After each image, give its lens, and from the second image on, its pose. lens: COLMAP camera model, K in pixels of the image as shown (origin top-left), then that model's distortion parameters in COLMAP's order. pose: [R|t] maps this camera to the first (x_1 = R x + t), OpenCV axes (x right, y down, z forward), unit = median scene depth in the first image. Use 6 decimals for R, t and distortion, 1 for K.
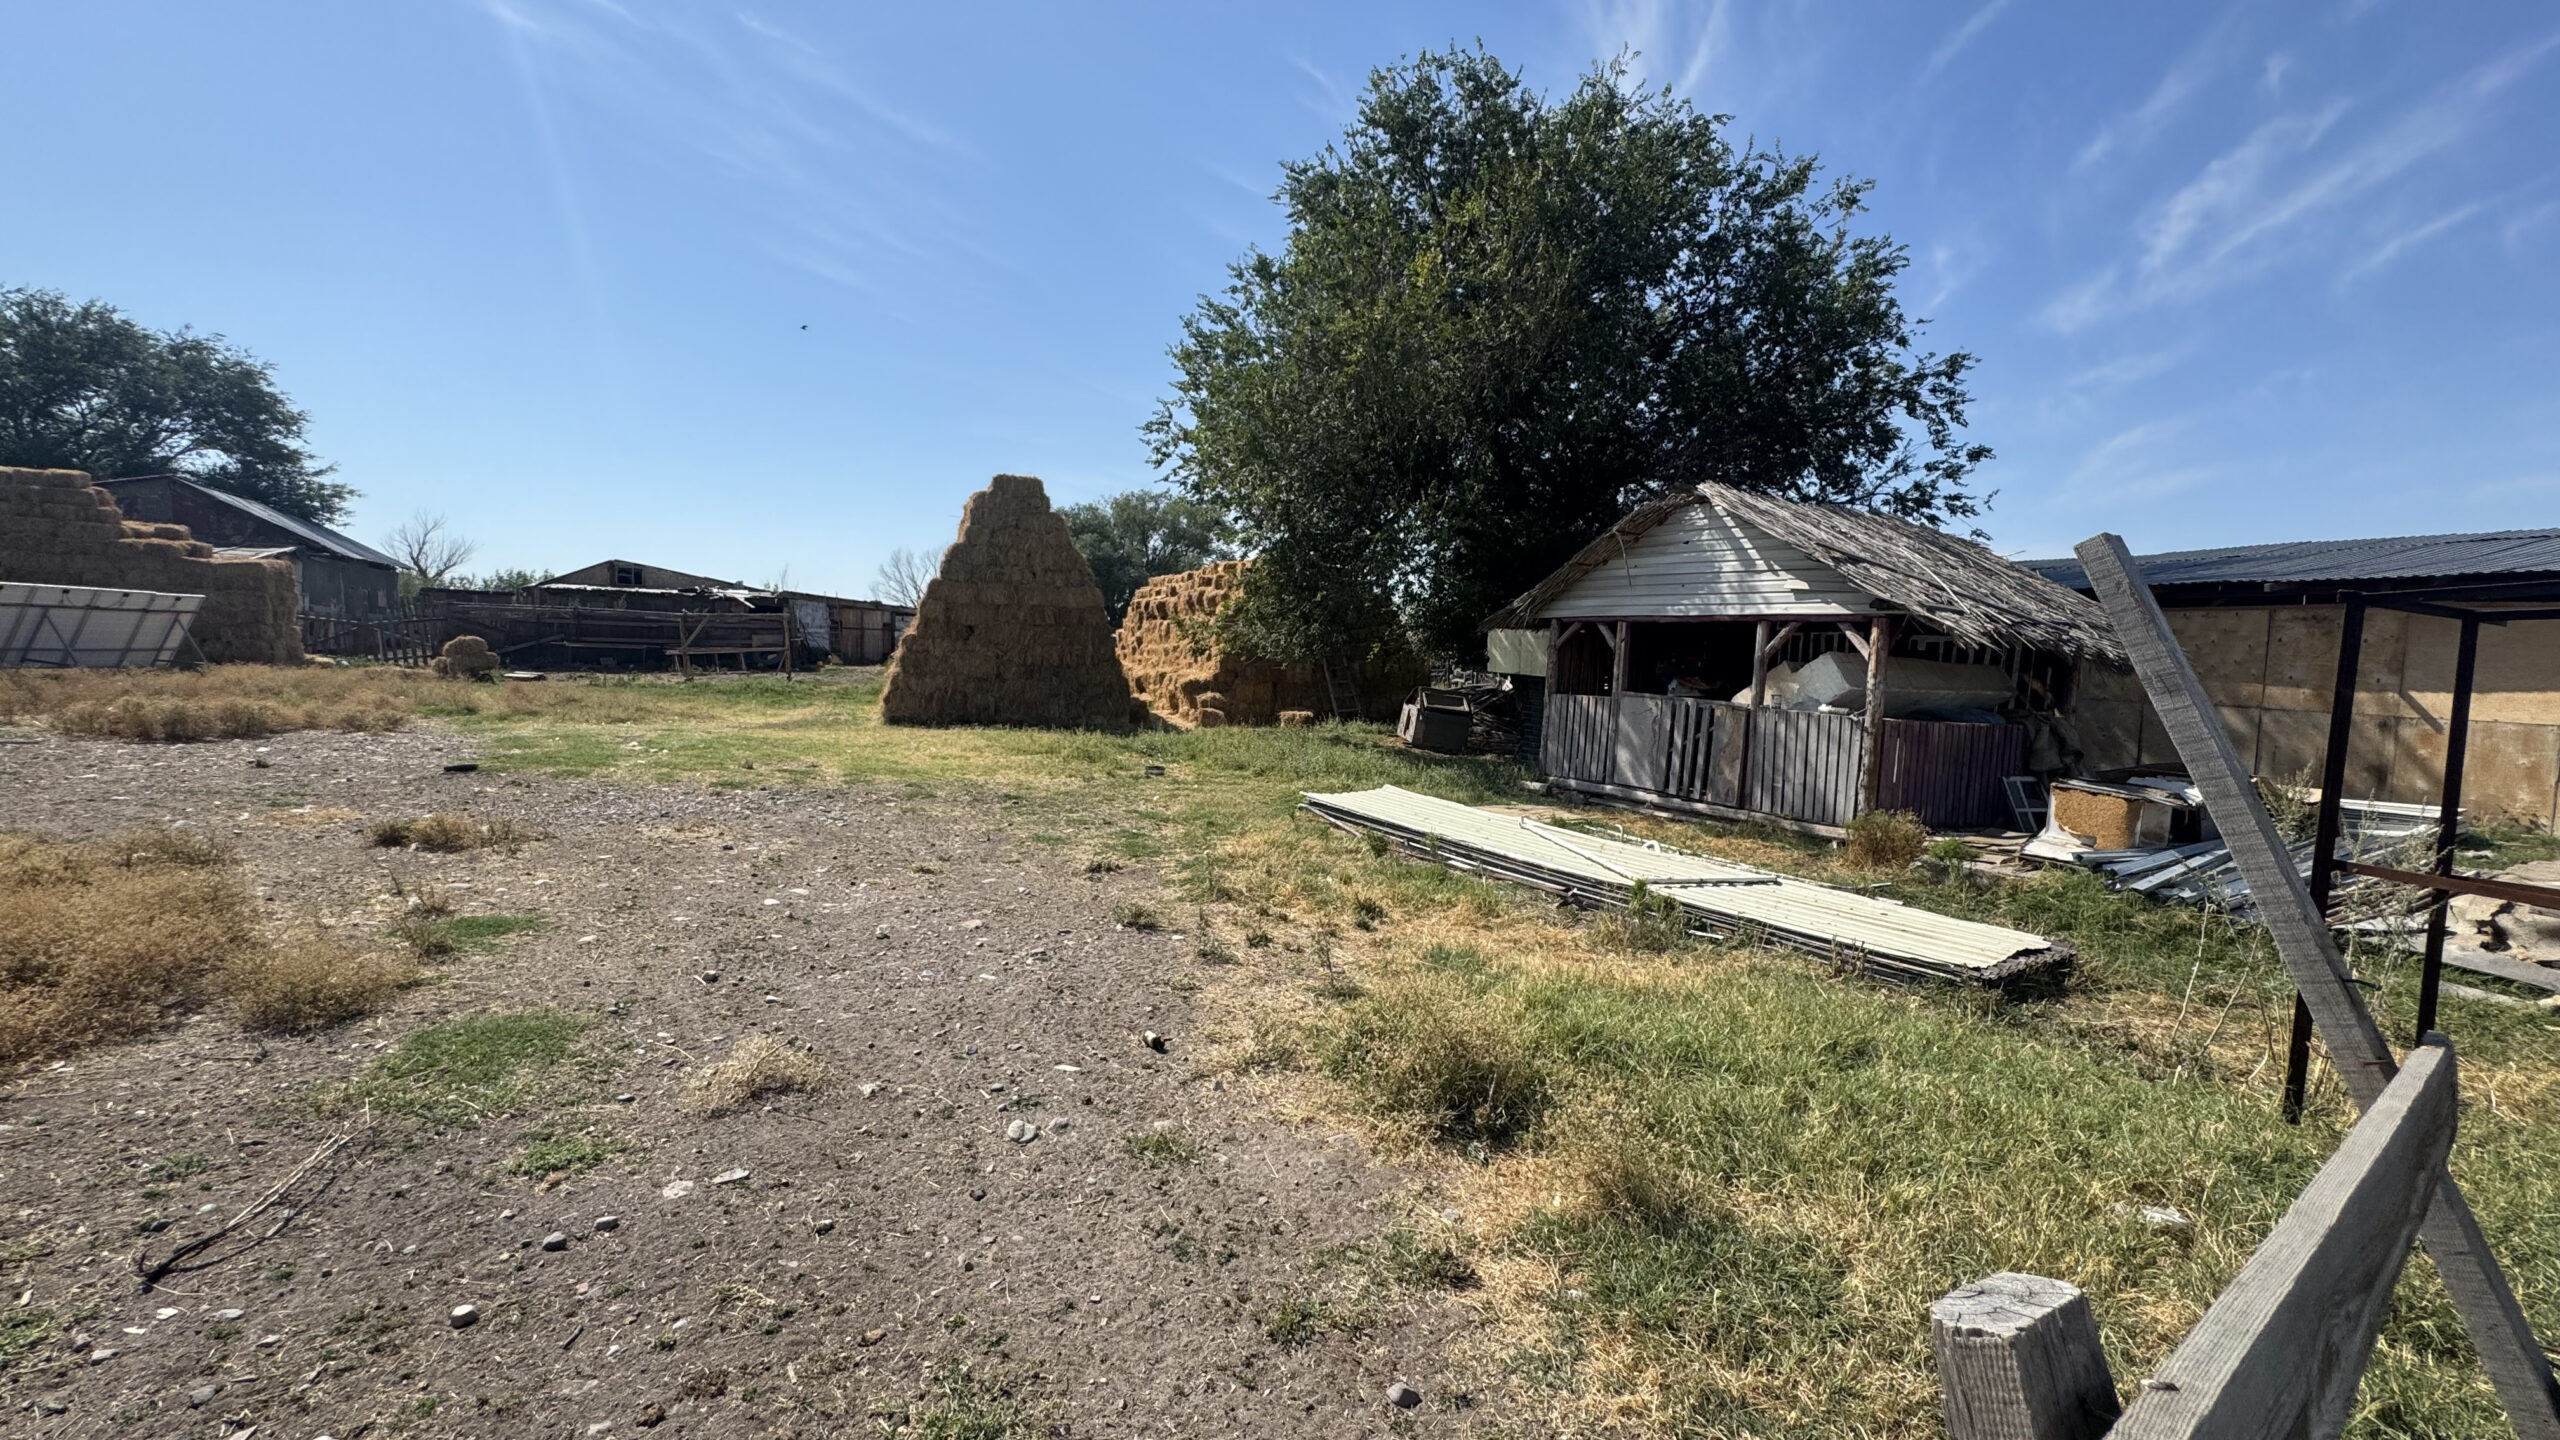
lens RADIAL K [[1029.8, 0, 1280.0], [0, 1029.8, 720.0], [0, 0, 1]] dist [-0.004253, 0.000339]
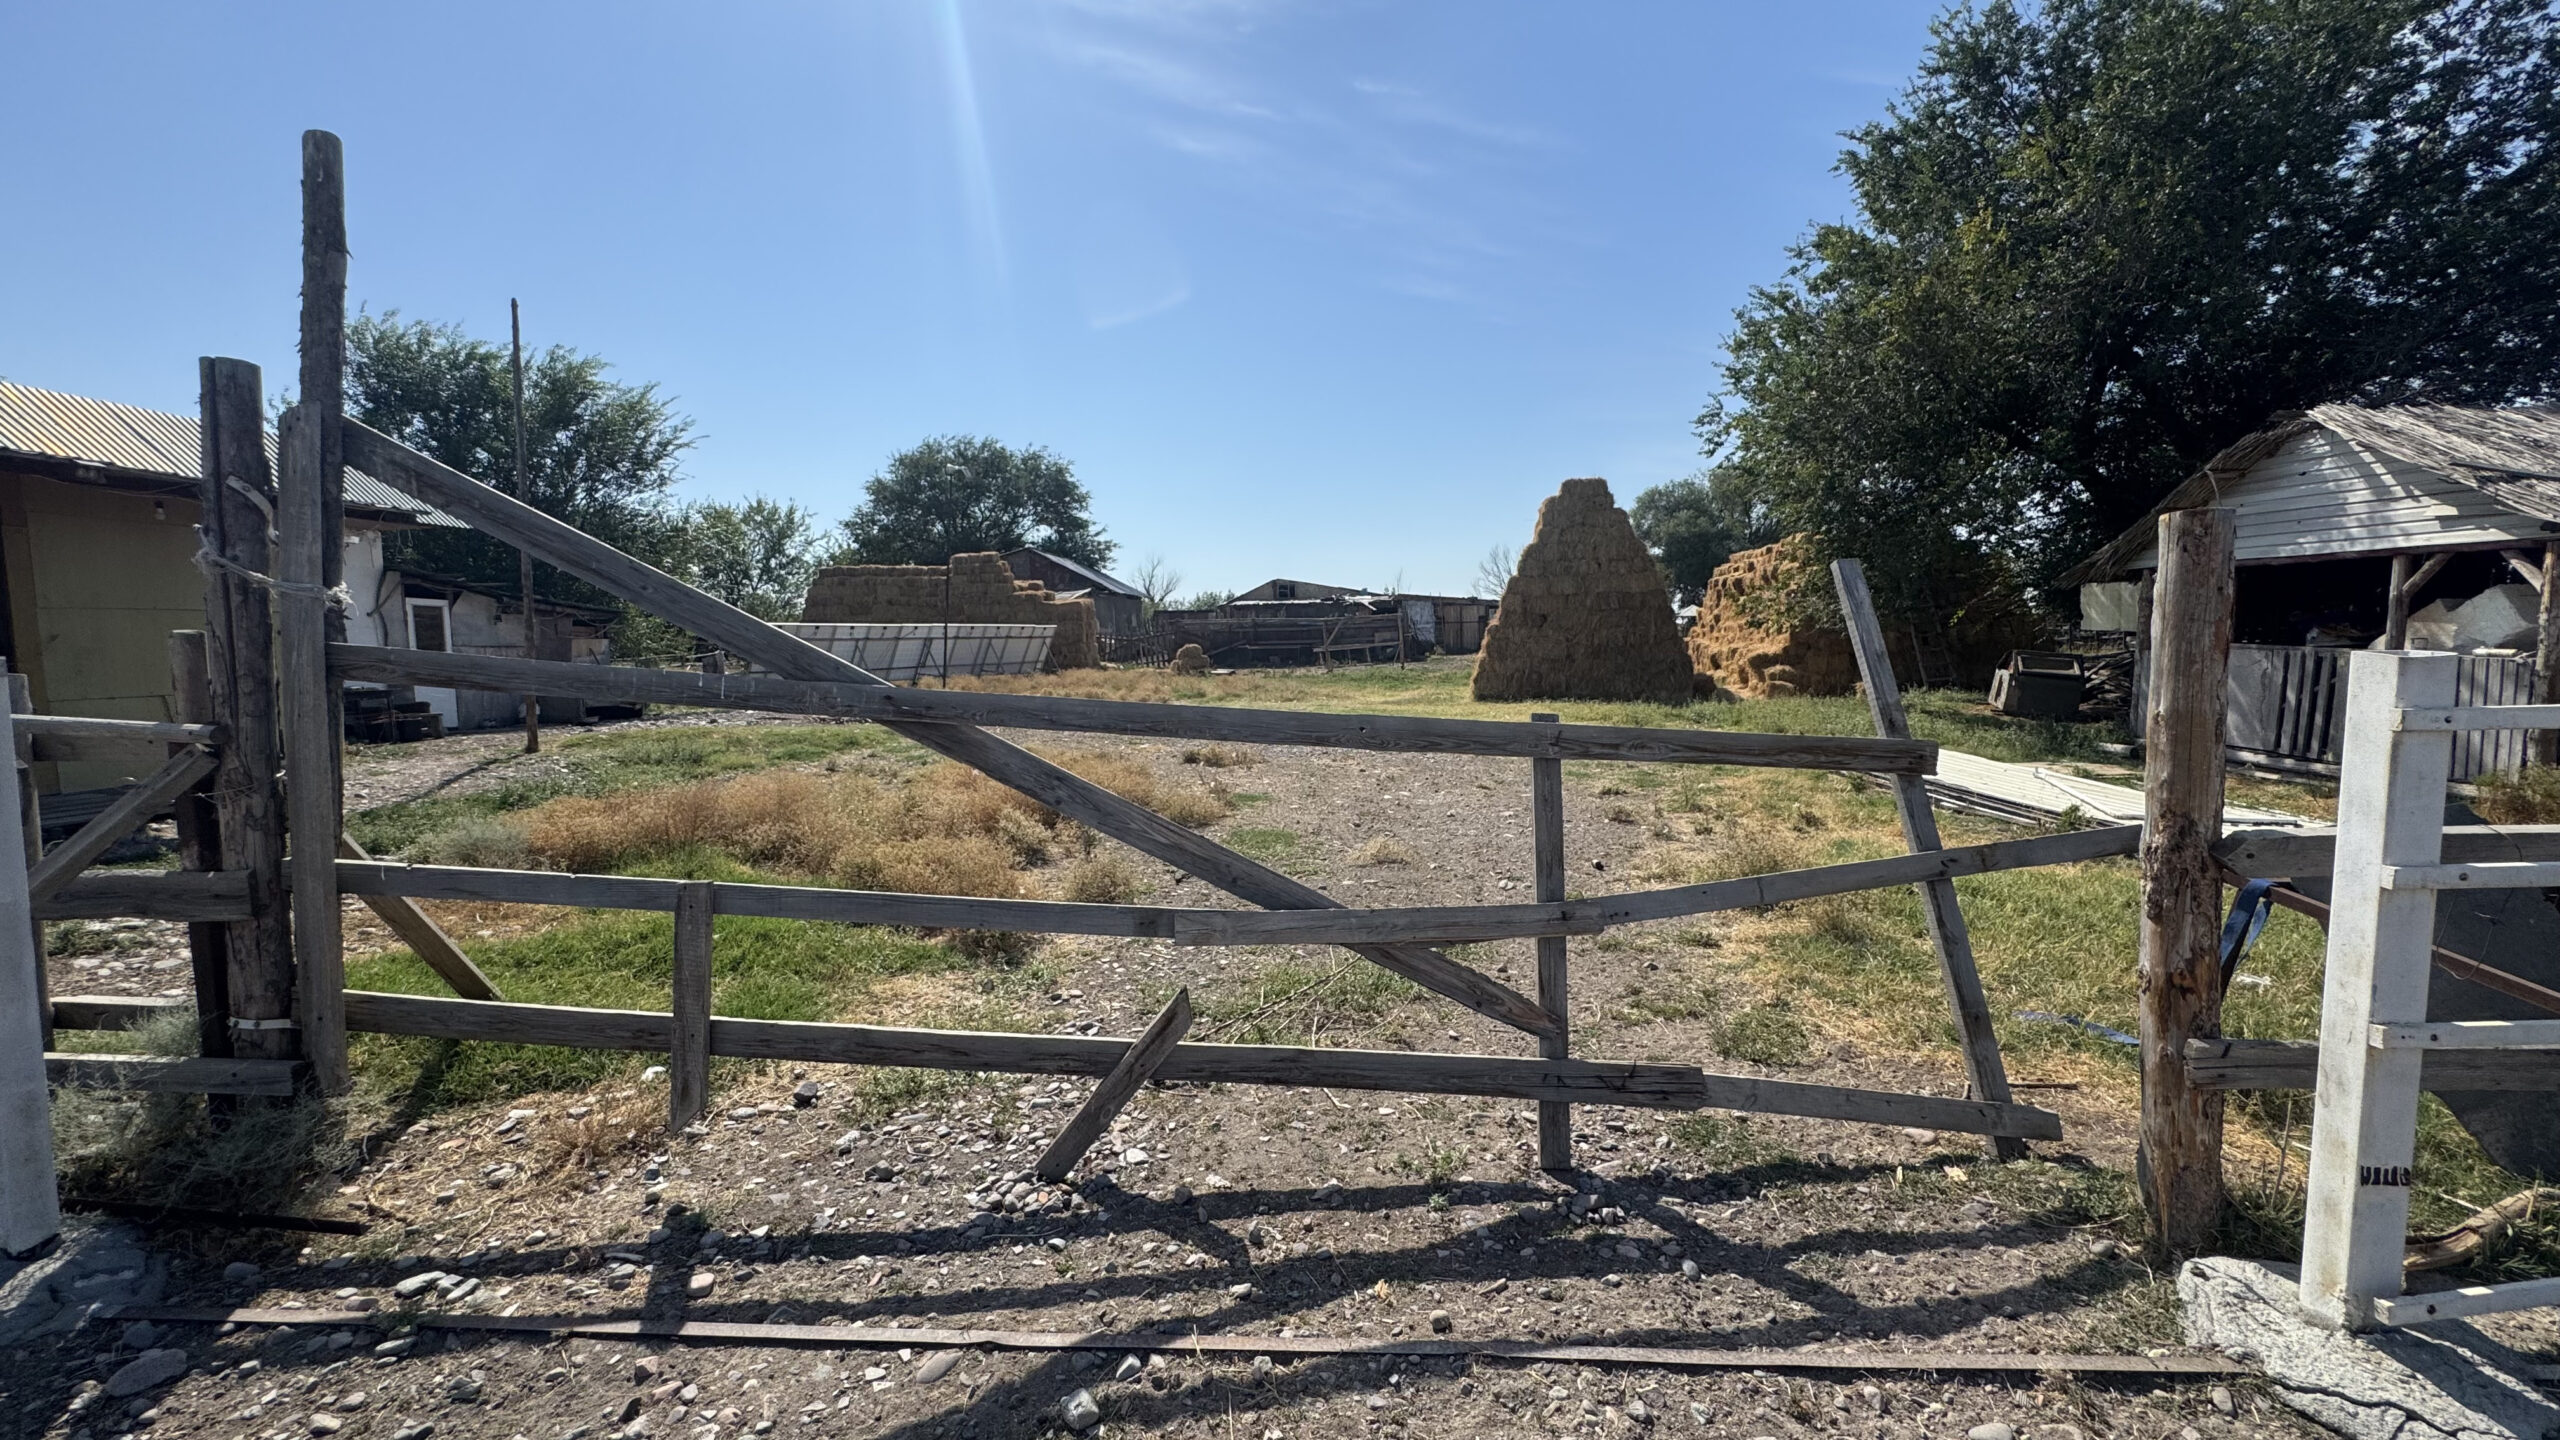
lens RADIAL K [[1029.8, 0, 1280.0], [0, 1029.8, 720.0], [0, 0, 1]] dist [-0.004253, 0.000339]
pose [[0.843618, -0.007061, -0.536898, 0.066774], [0.014000, 0.999863, 0.008848, 0.011973], [0.536762, -0.014980, 0.843601, -0.130654]]
